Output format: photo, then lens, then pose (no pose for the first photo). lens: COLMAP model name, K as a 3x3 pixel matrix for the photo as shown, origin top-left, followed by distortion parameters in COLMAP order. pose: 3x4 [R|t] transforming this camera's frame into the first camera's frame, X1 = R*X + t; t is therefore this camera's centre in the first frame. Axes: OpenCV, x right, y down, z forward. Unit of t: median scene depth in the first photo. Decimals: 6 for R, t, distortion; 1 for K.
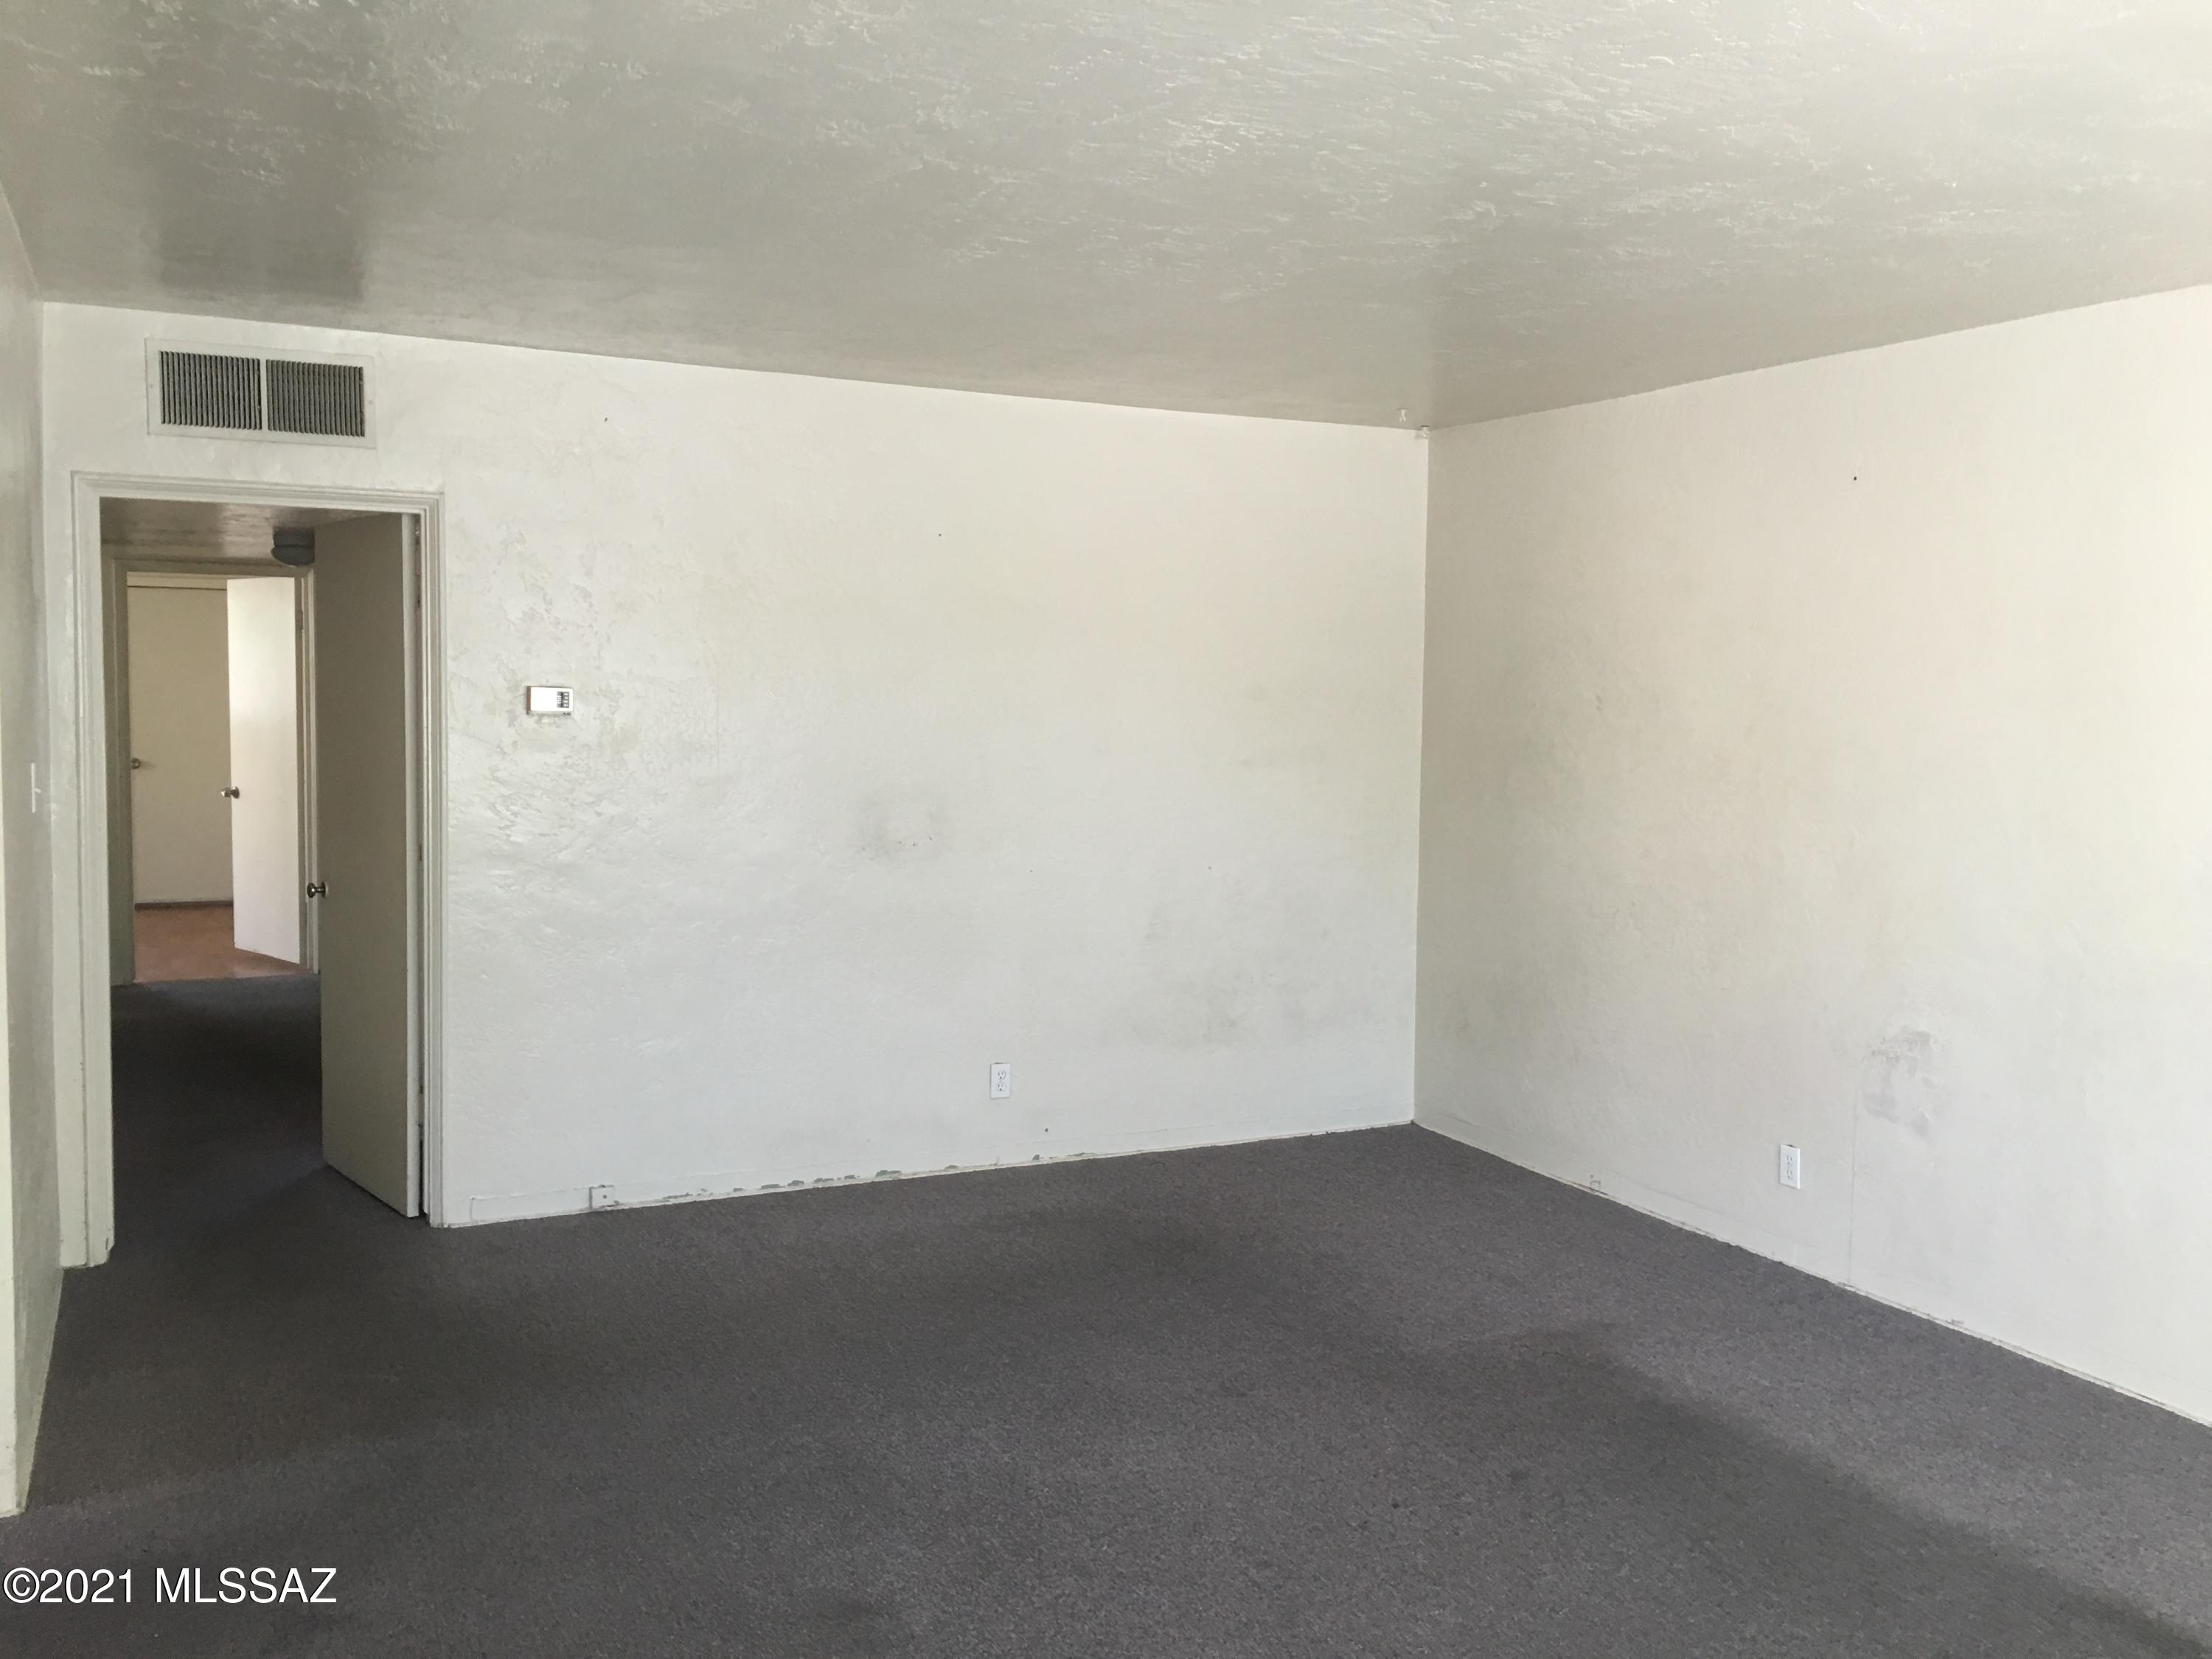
lens RADIAL K [[1924.3, 0, 1112.5], [0, 1924.3, 825.7], [0, 0, 1]] dist [0.093081, -0.083669]
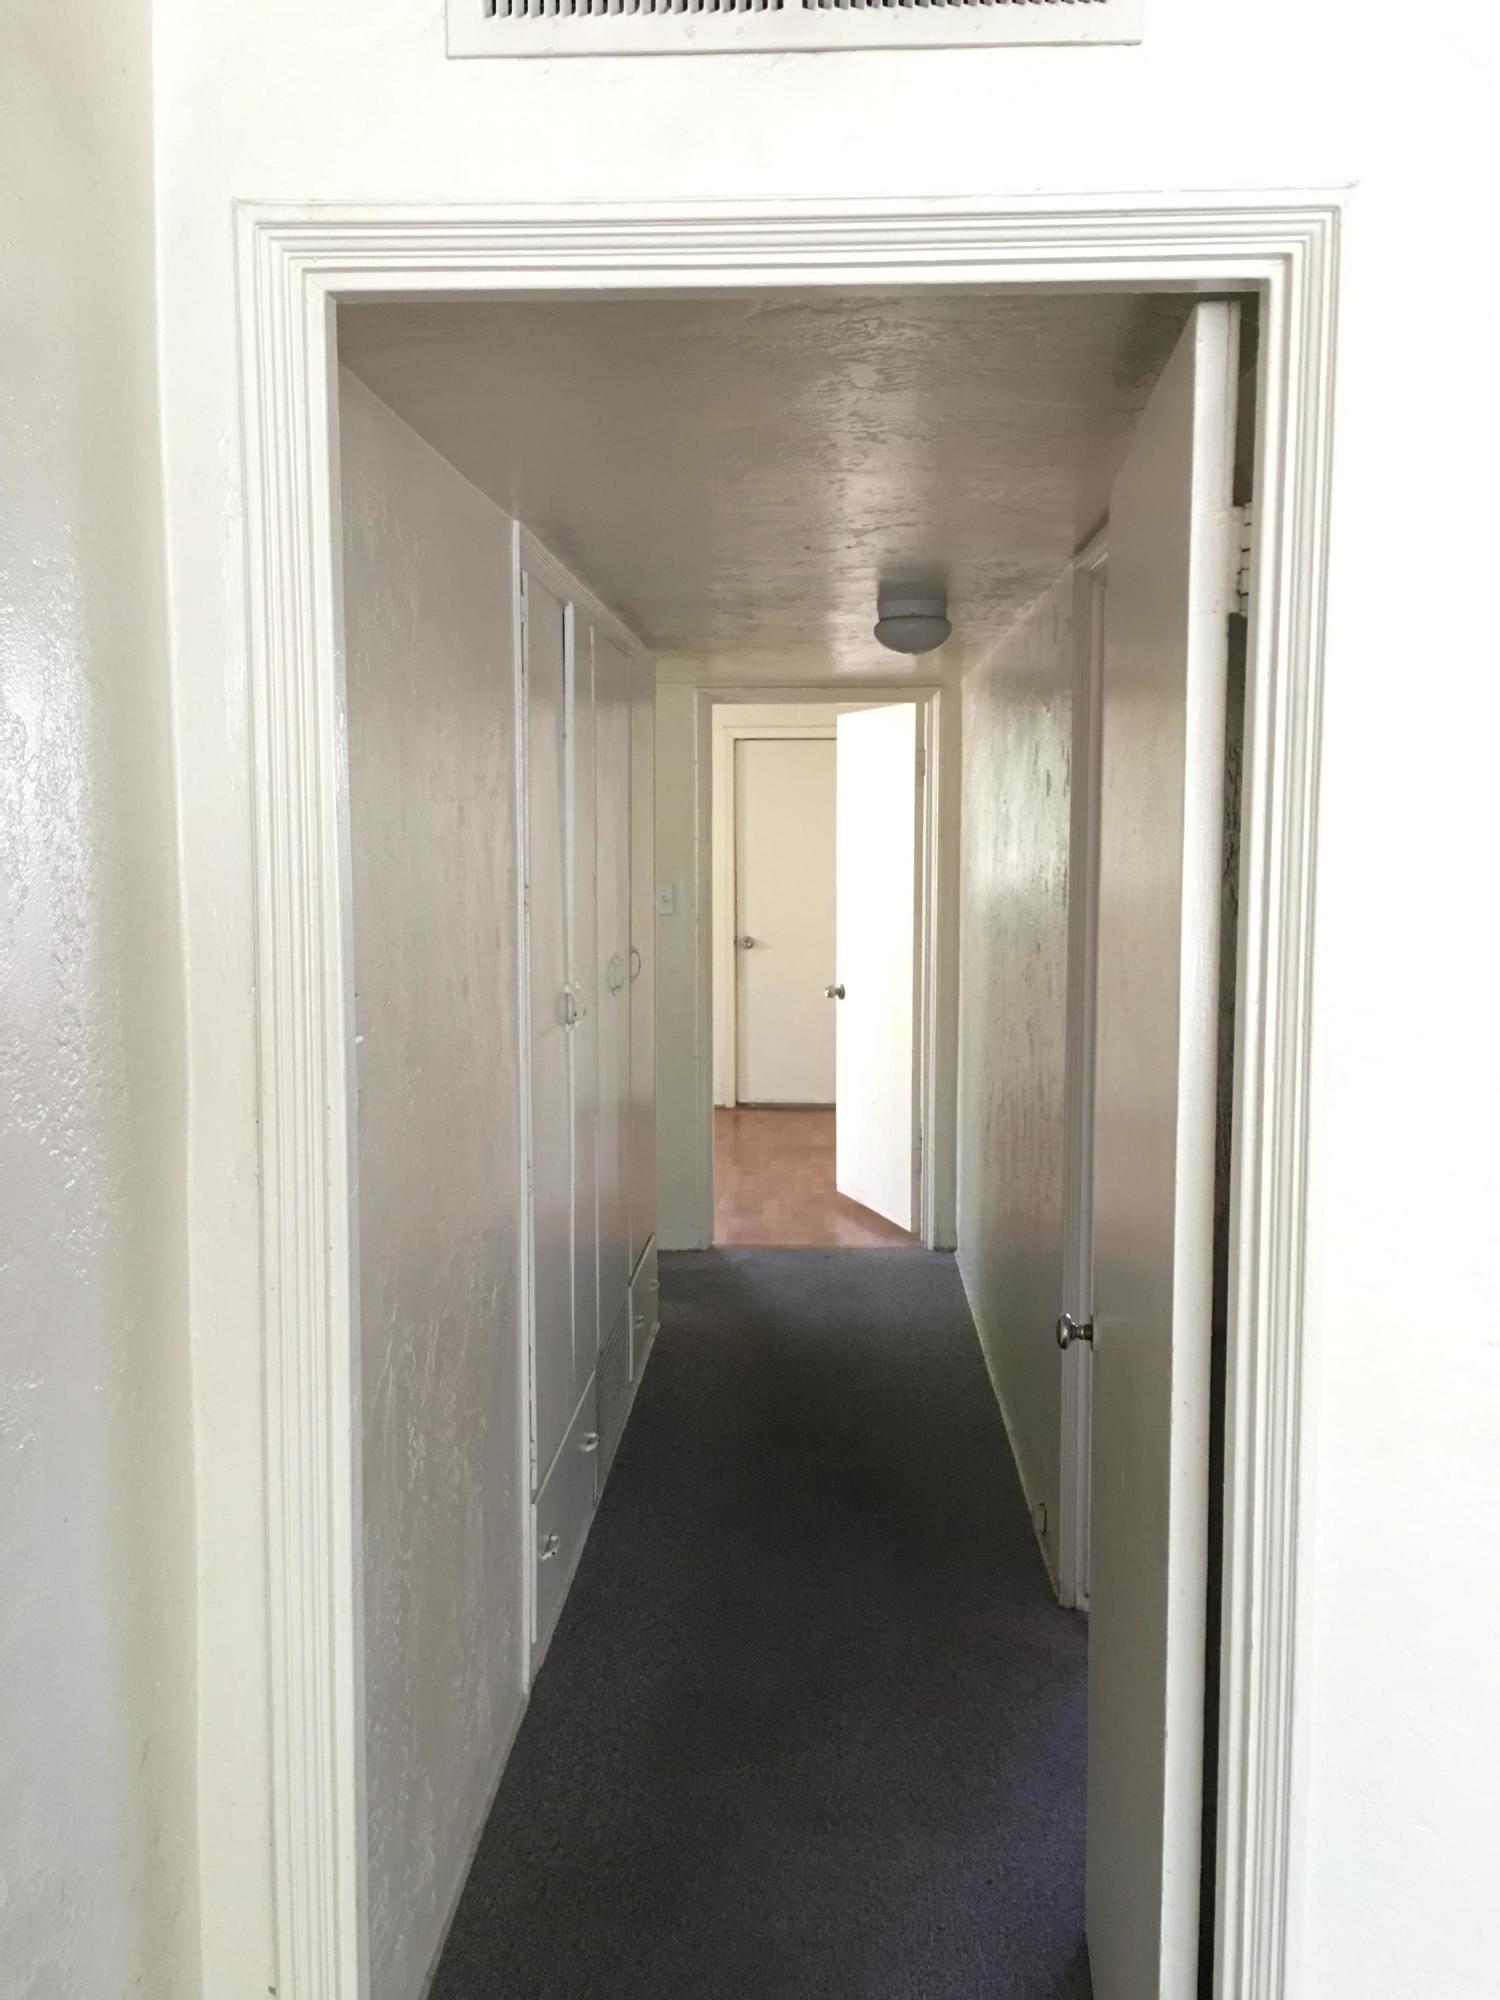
lens RADIAL K [[1739.9, 0, 752.4], [0, 1739.9, 1000.9], [0, 0, 1]] dist [0.093081, -0.083669]
pose [[0.879717, 0.024485, -0.474866, -0.161881], [-0.014617, 0.999594, 0.024462, -0.030877], [0.475273, -0.014578, 0.879718, 0.399814]]
